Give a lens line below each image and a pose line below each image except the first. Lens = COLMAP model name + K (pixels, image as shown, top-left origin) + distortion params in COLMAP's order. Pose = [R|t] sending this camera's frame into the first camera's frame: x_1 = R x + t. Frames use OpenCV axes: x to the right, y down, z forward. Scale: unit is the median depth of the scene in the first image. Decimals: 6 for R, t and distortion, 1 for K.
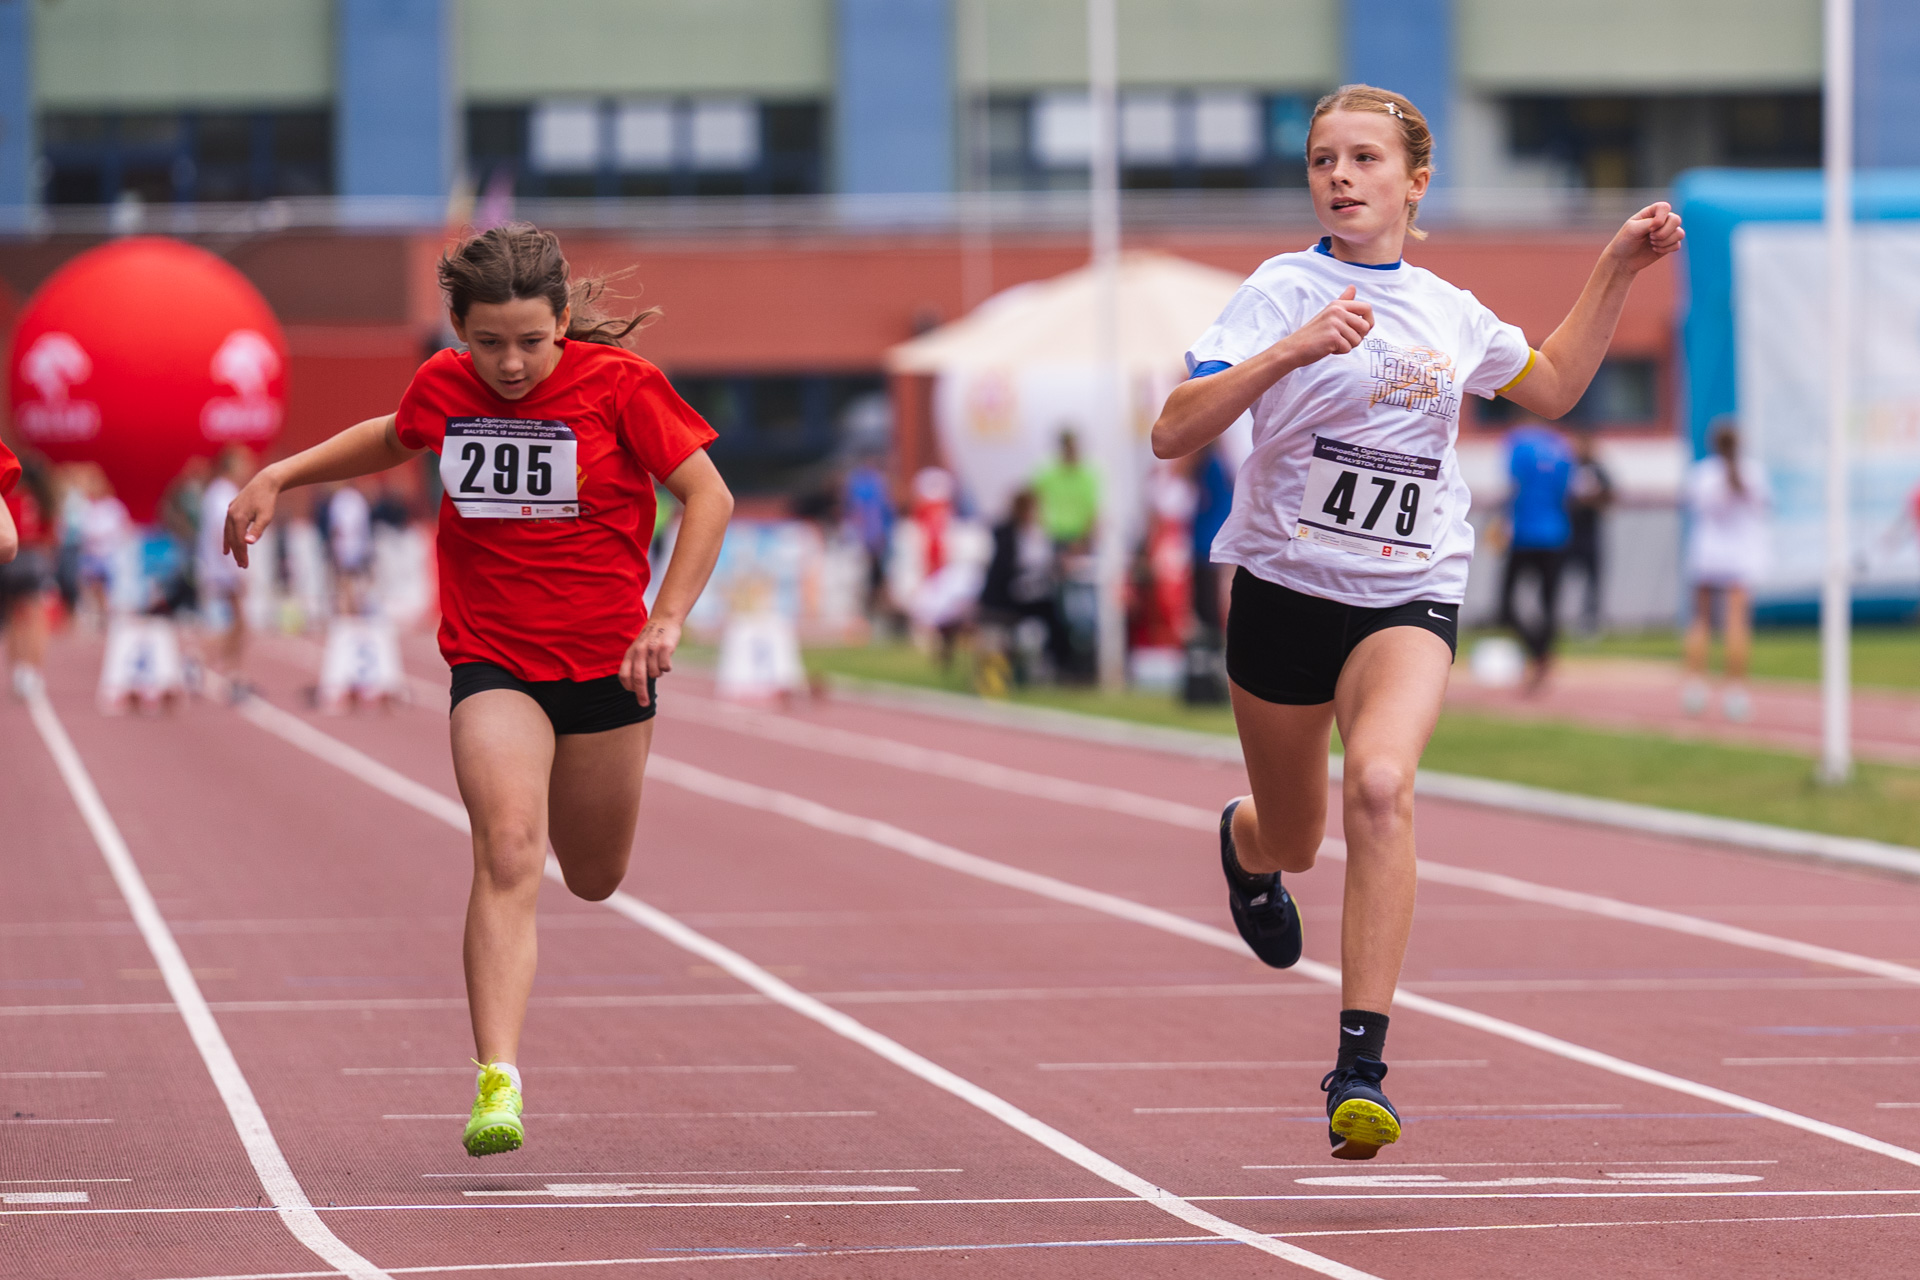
lens RADIAL K [[8245.3, 0, 974.9], [0, 8245.3, 657.2], [0, 0, 1]] dist [0.275533, 0.000000]
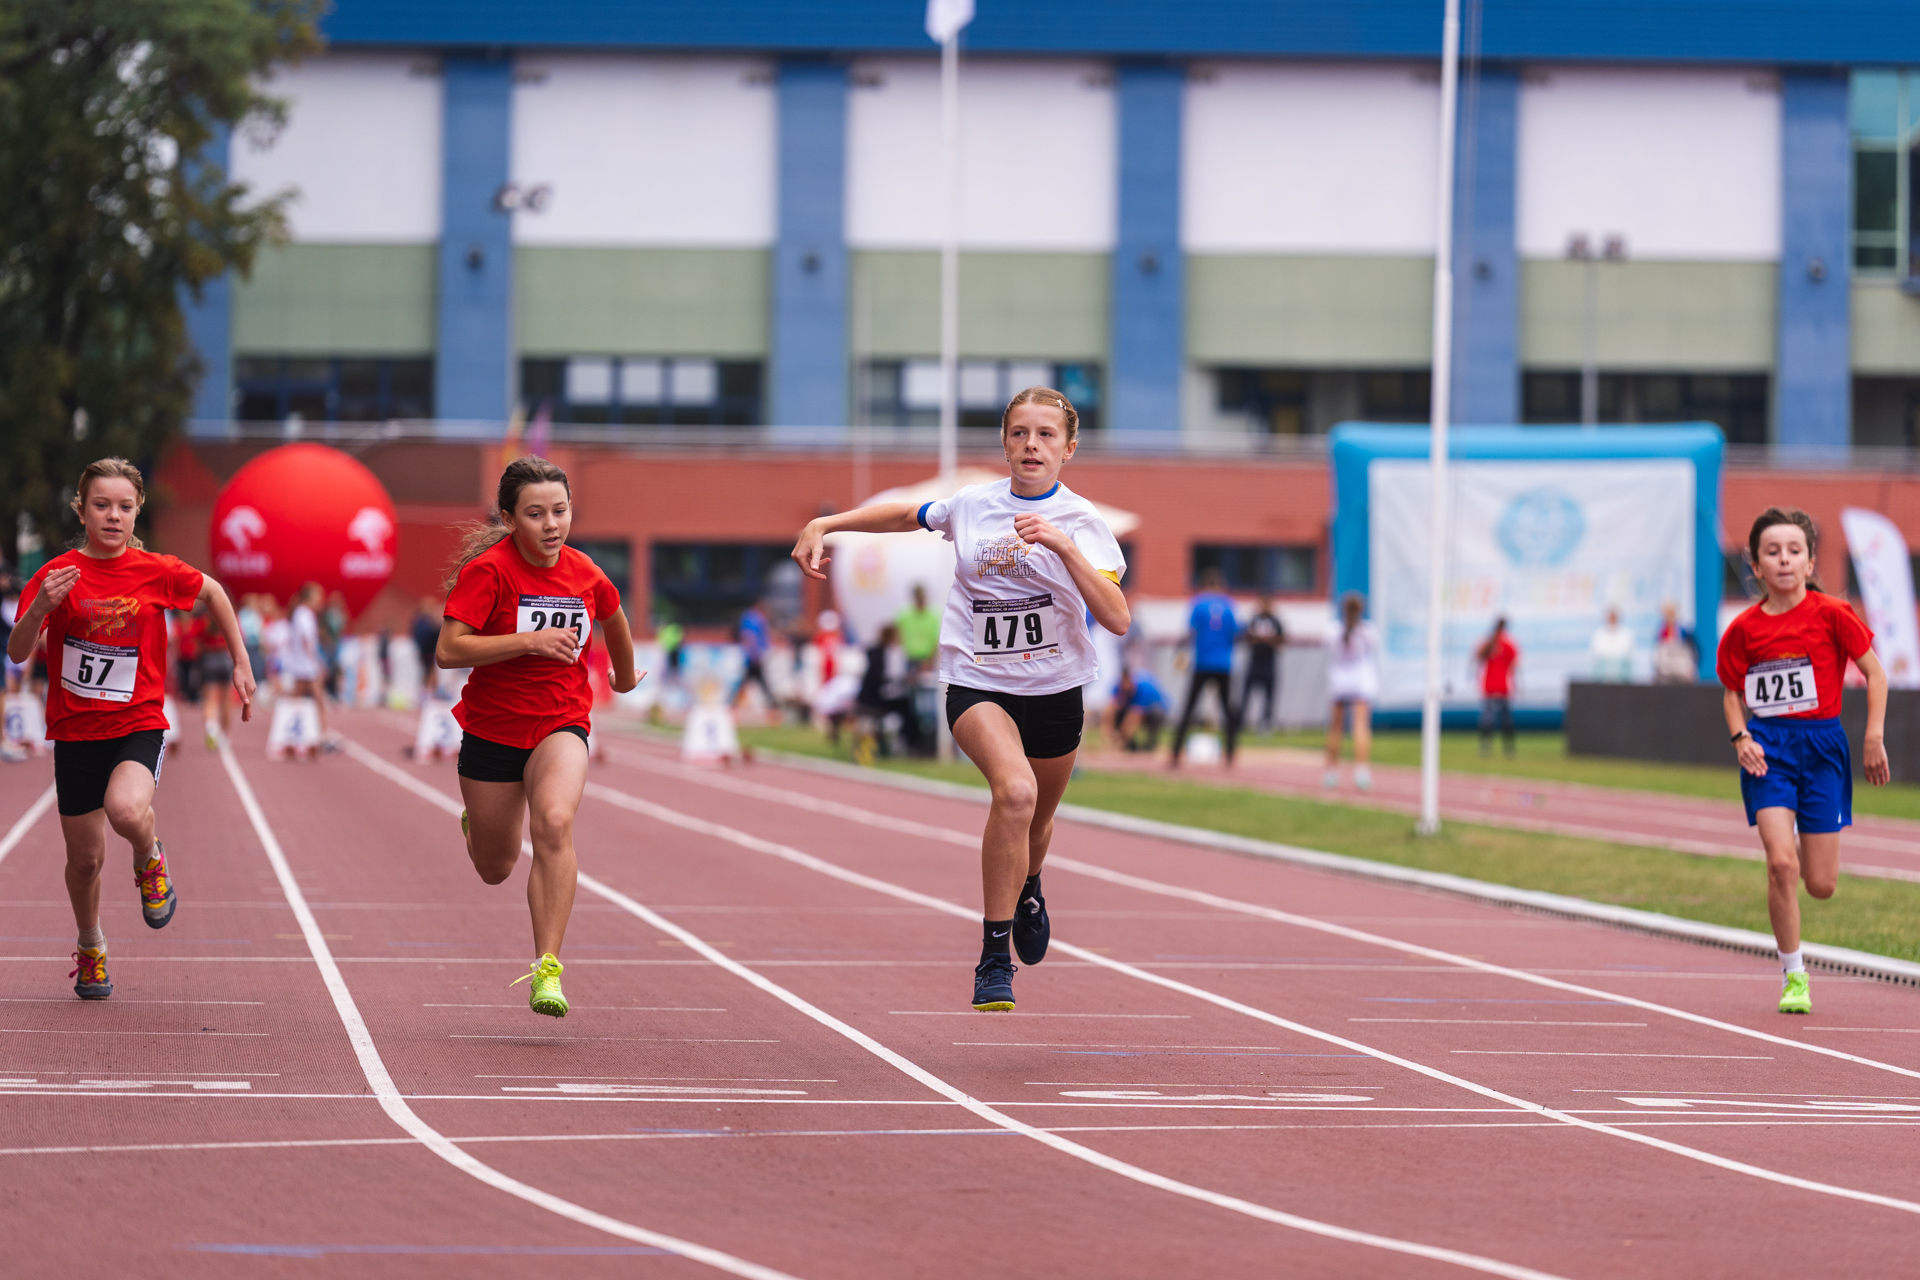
lens RADIAL K [[8245.3, 0, 956.0], [0, 8245.3, 628.6], [0, 0, 1]] dist [0.275533, 0.000000]
pose [[0.999673, 0.023485, -0.010134, 0.033111], [-0.023684, 0.999519, -0.020007, 0.009852], [0.009660, 0.020240, 0.999748, -0.490144]]
